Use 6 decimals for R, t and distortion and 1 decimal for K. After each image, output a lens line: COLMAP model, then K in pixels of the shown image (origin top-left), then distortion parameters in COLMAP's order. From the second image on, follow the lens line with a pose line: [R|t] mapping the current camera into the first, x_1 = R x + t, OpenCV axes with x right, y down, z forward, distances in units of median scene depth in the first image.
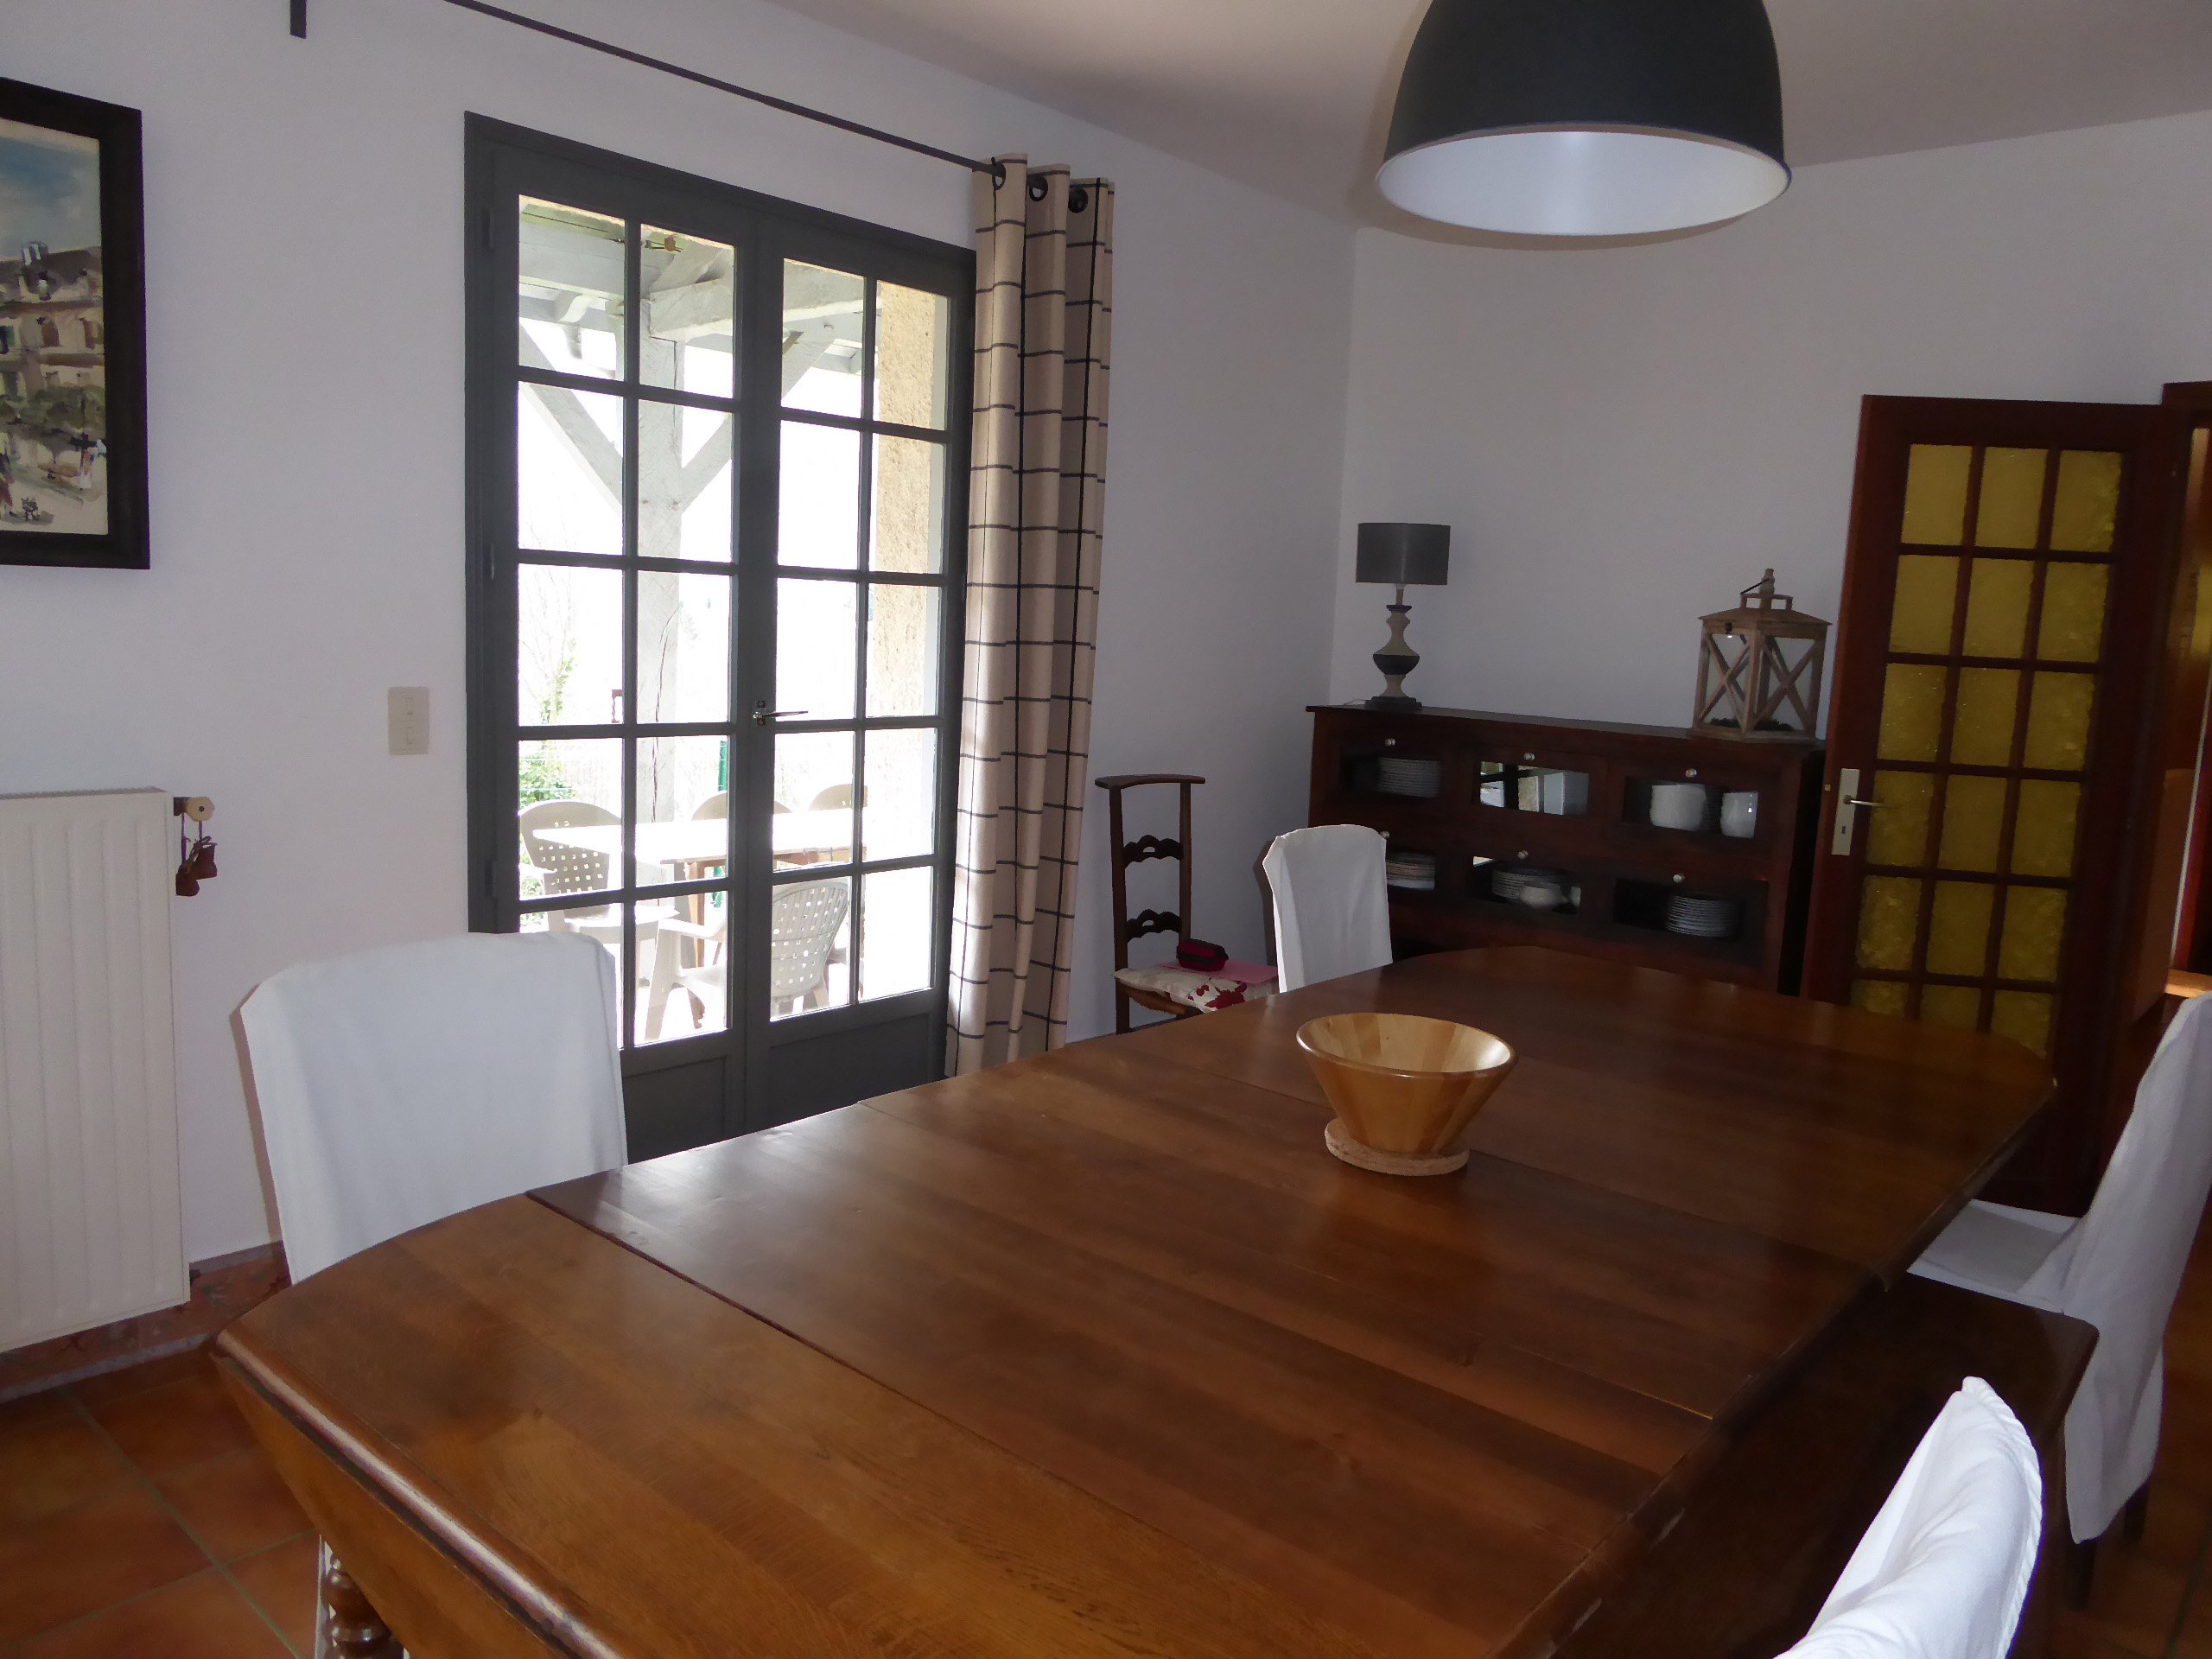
lens RADIAL K [[1581.9, 0, 1104.1], [0, 1581.9, 833.3], [0, 0, 1]] dist [-0.037042, 0.006448]
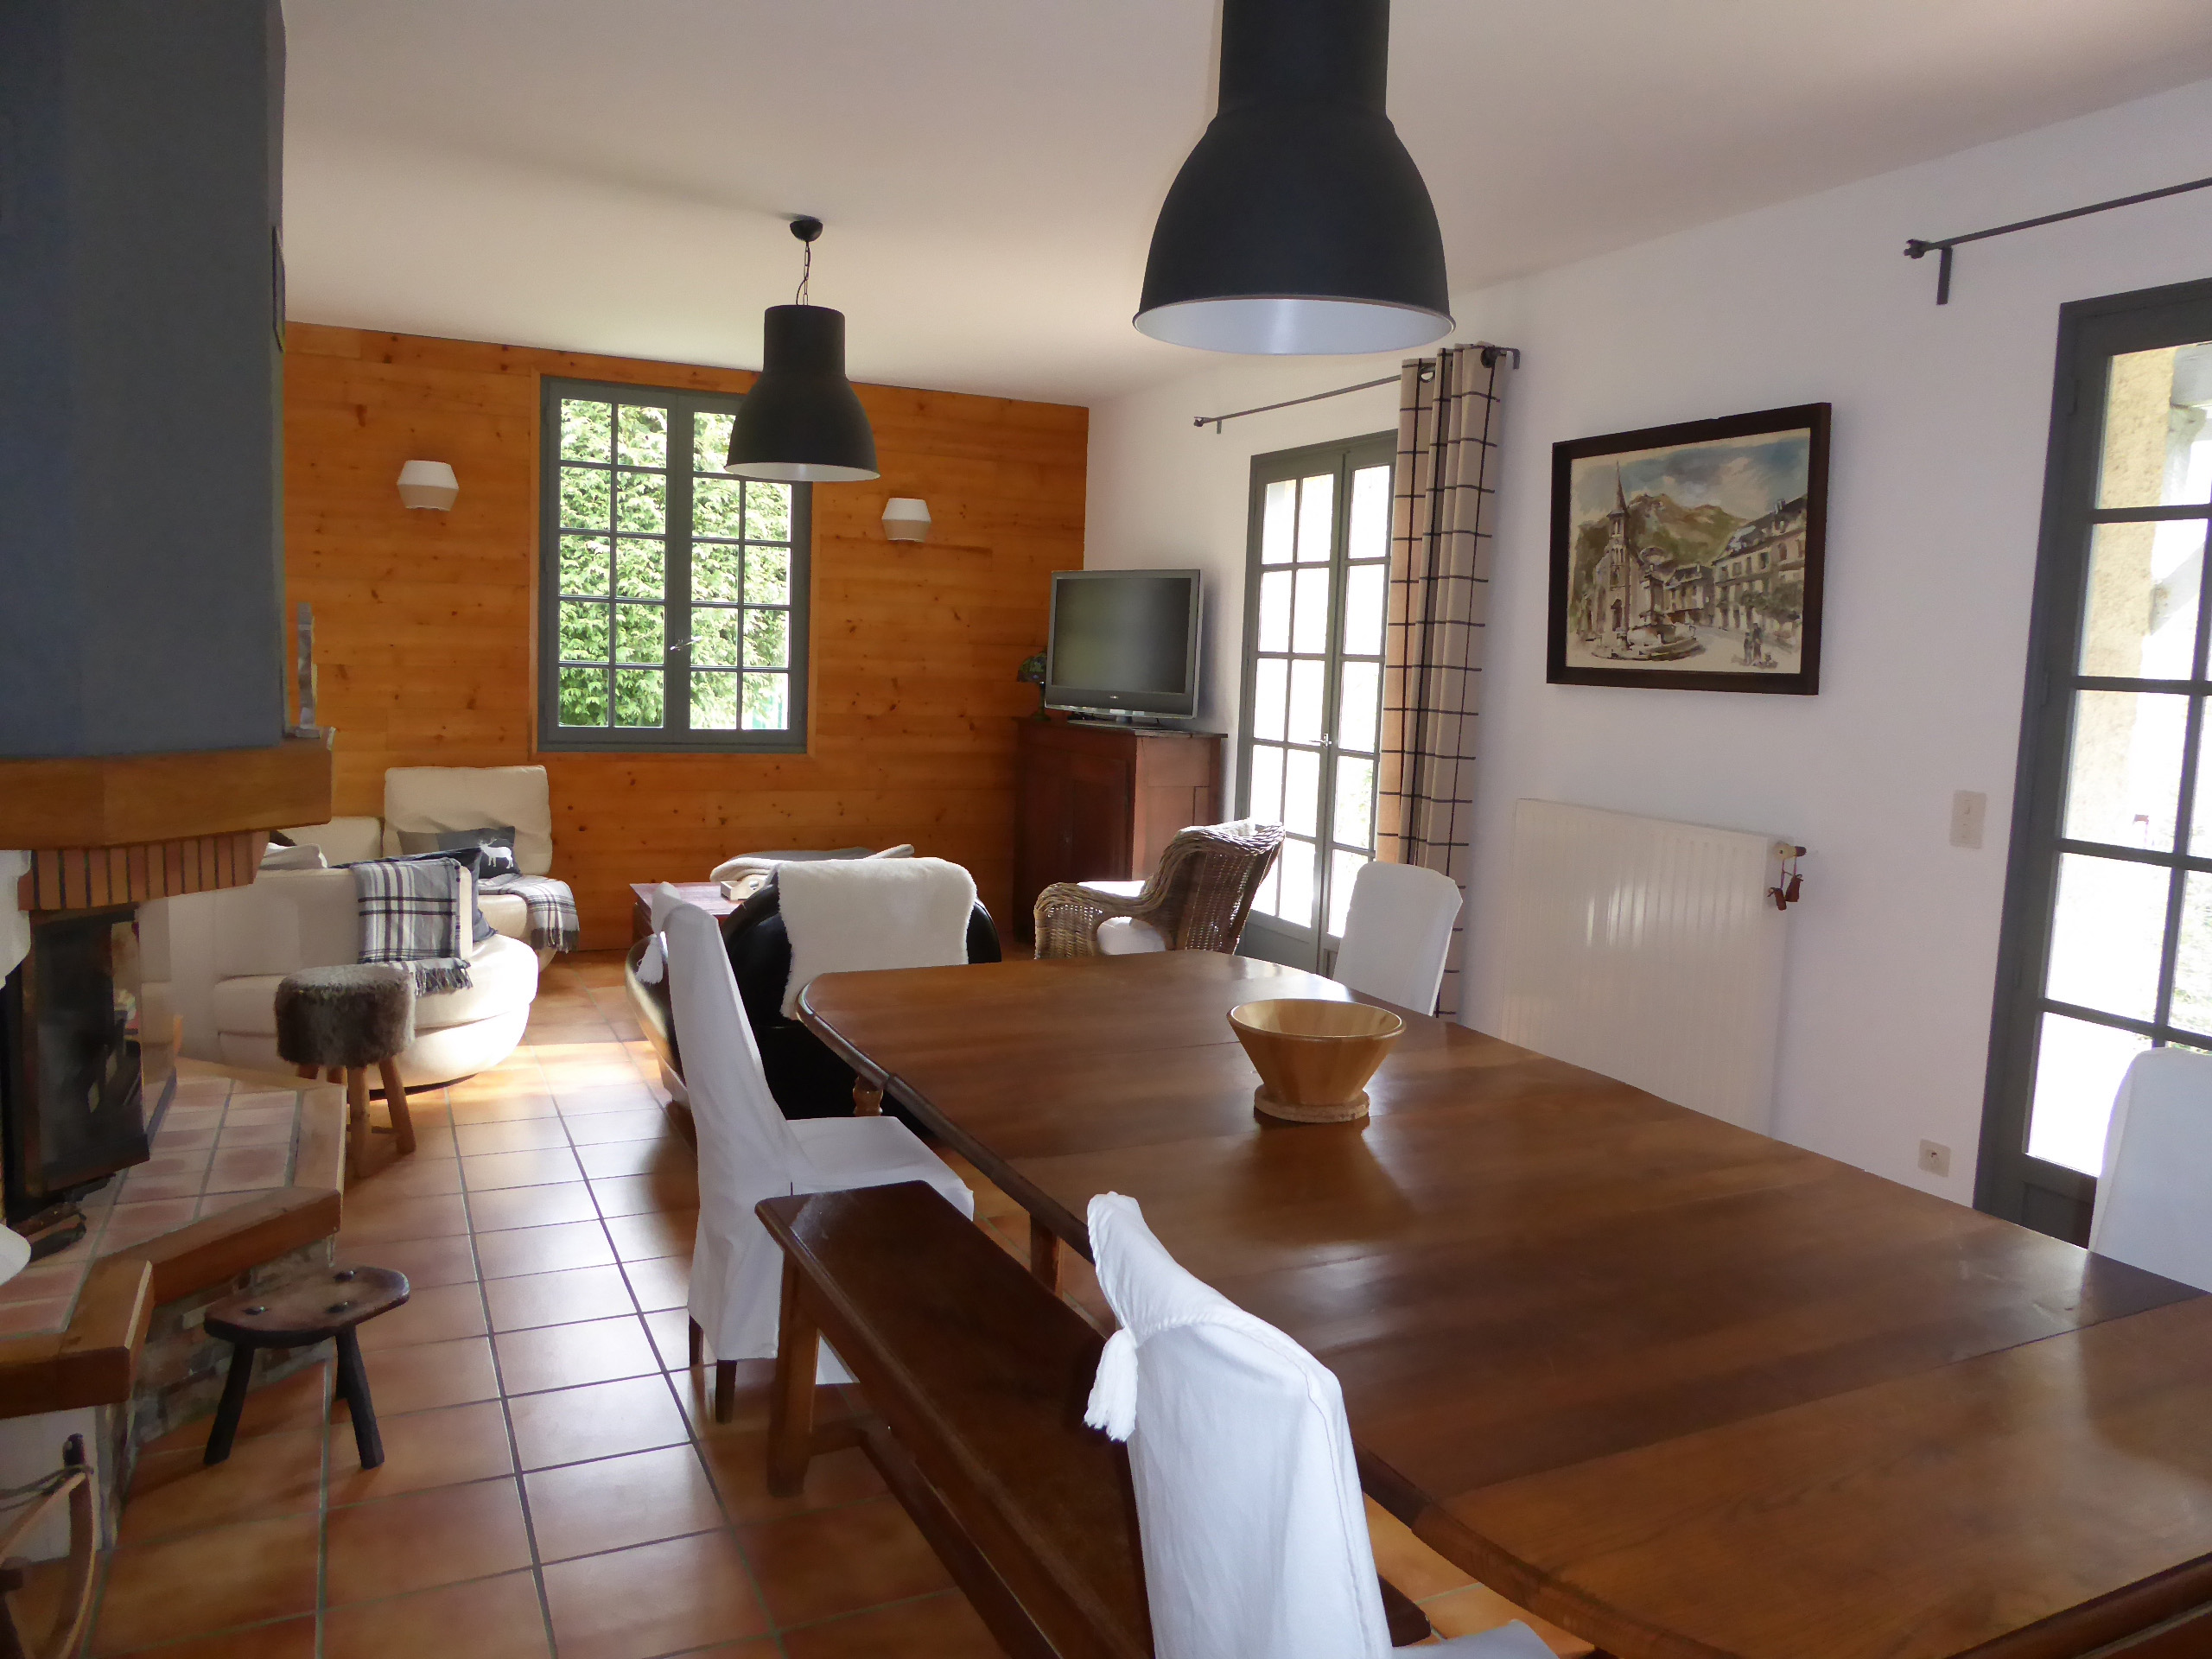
lens RADIAL K [[1581.9, 0, 1137.9], [0, 1581.9, 804.9], [0, 0, 1]] dist [-0.037042, 0.006448]
pose [[-0.383259, 0.028200, -0.923210, 0.701729], [-0.183331, 0.977324, 0.105961, -0.071267], [0.905264, 0.209863, -0.369398, 0.662936]]
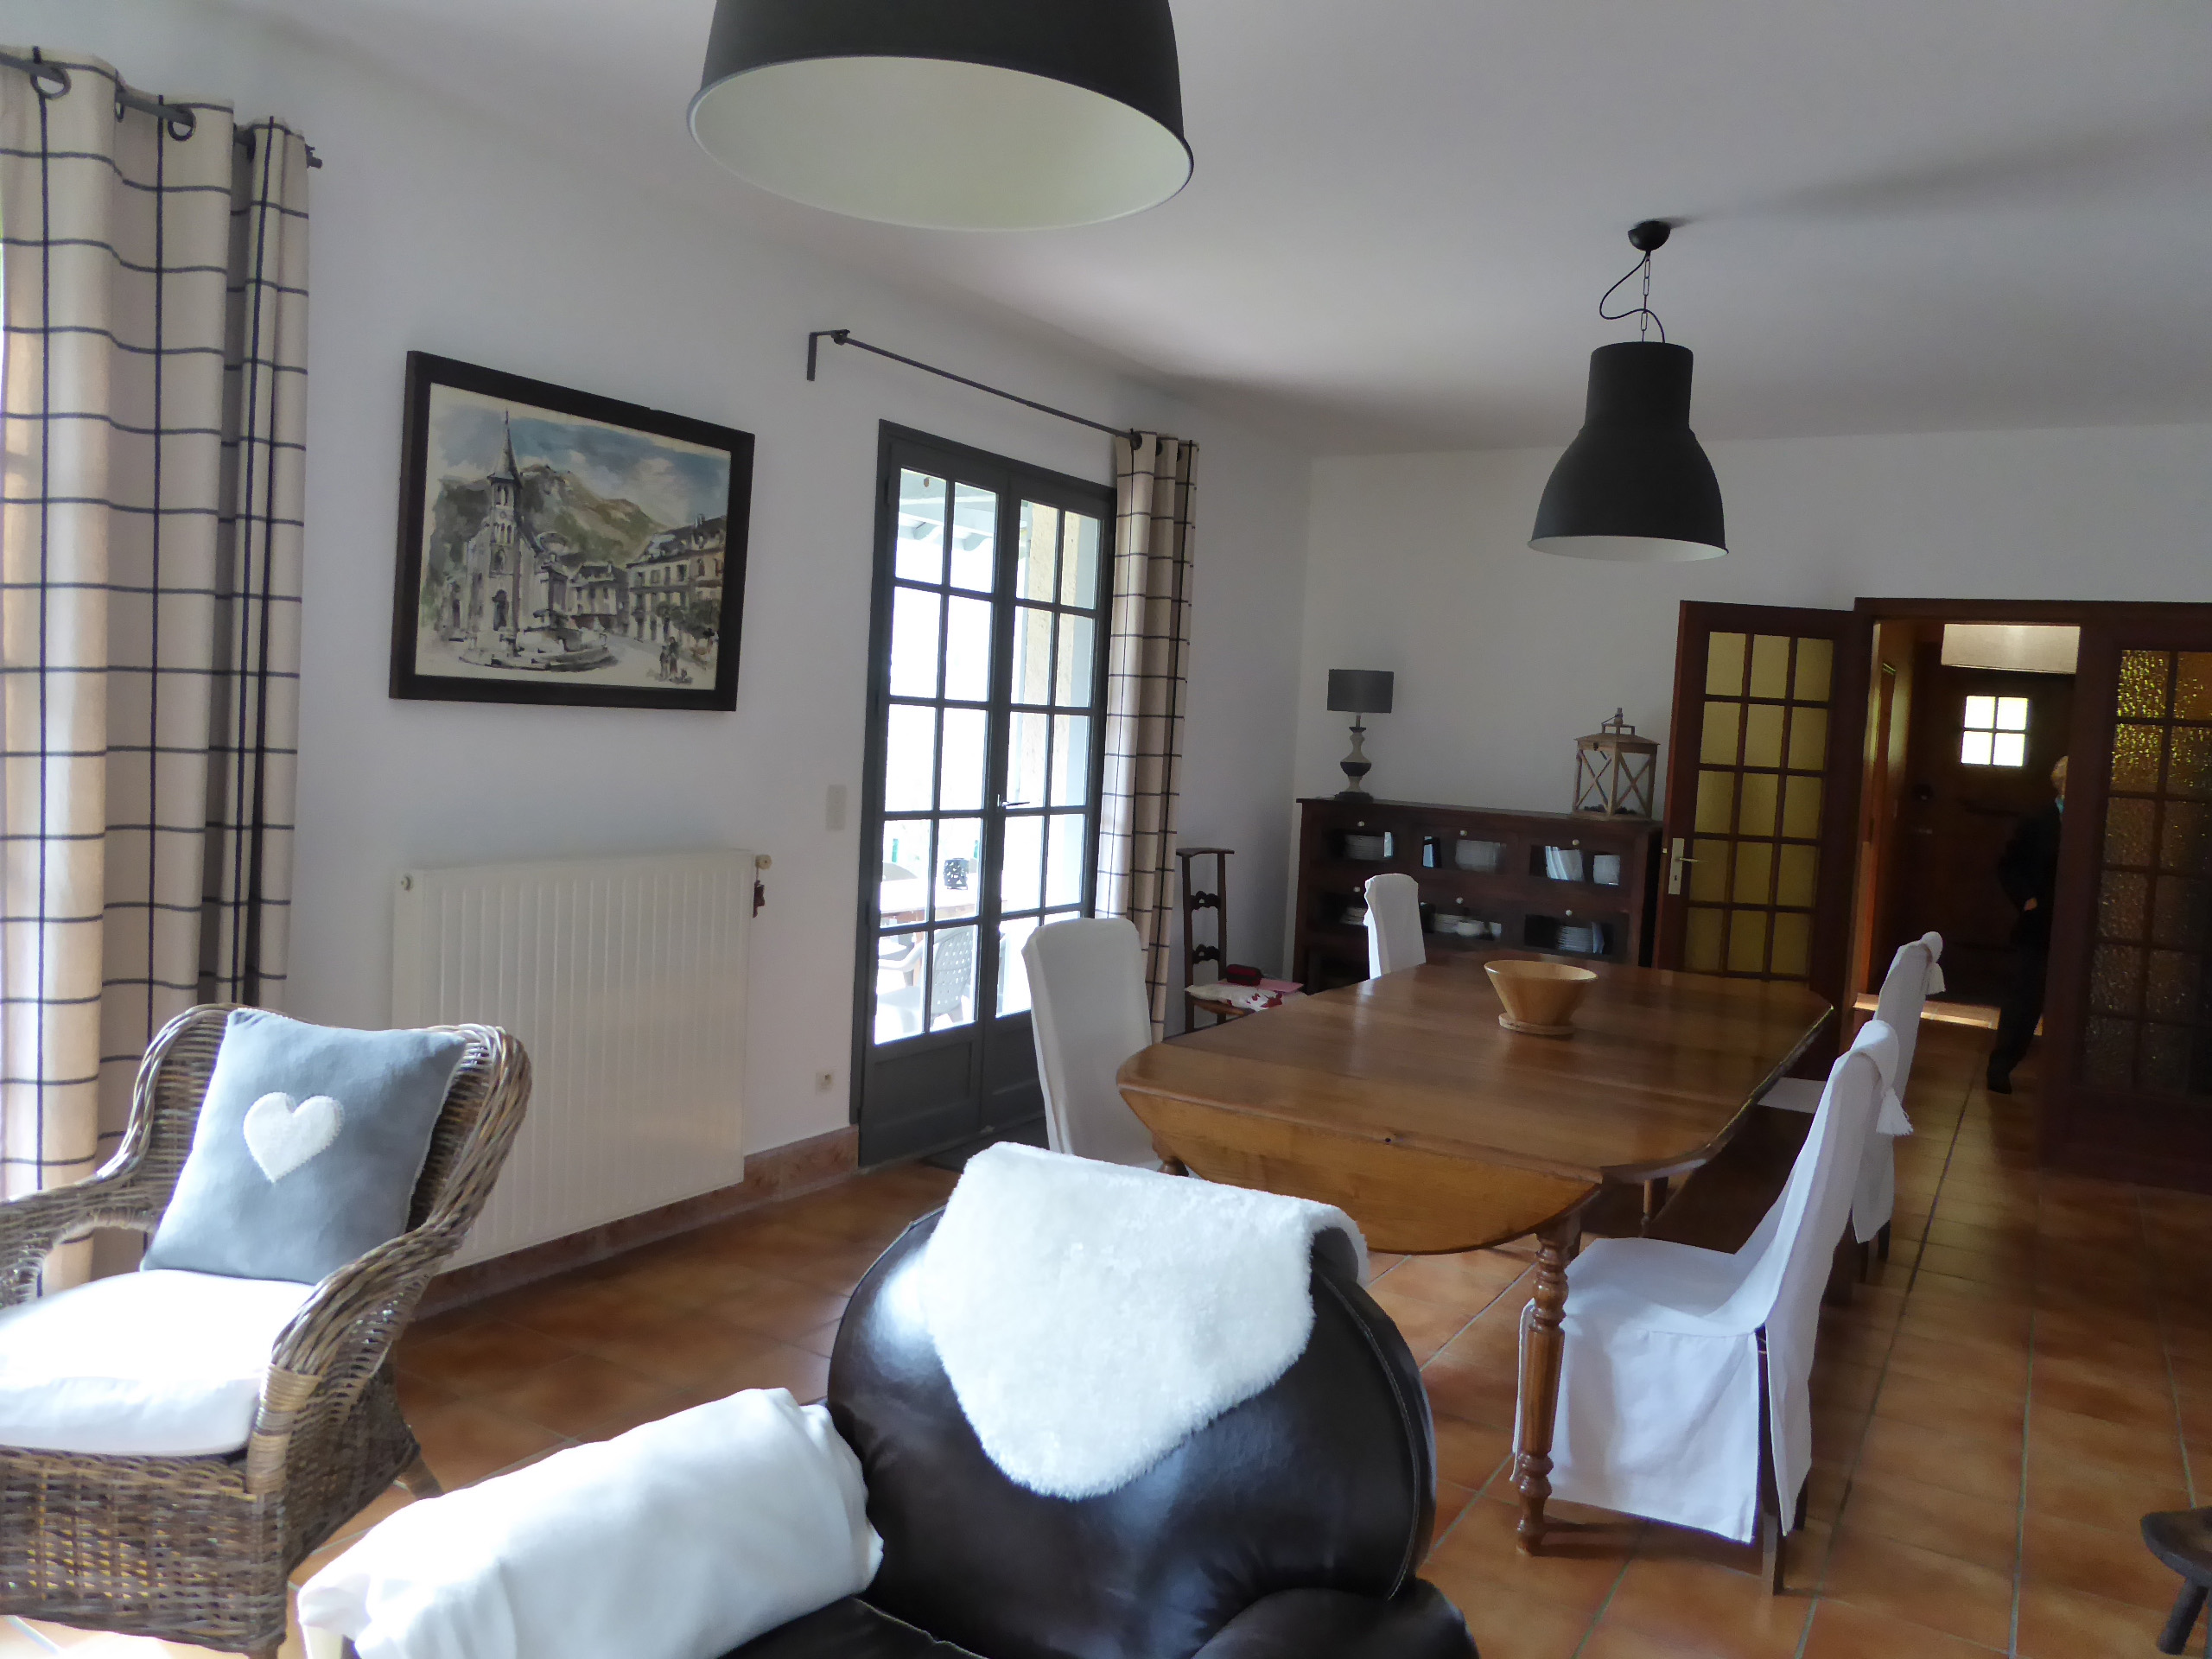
lens RADIAL K [[1581.9, 0, 1125.0], [0, 1581.9, 824.1], [0, 0, 1]] dist [-0.037042, 0.006448]
pose [[0.984051, -0.003642, 0.177848, -0.338522], [0.015261, 0.997833, -0.064010, 0.036330], [-0.177229, 0.065703, 0.981974, -0.429474]]
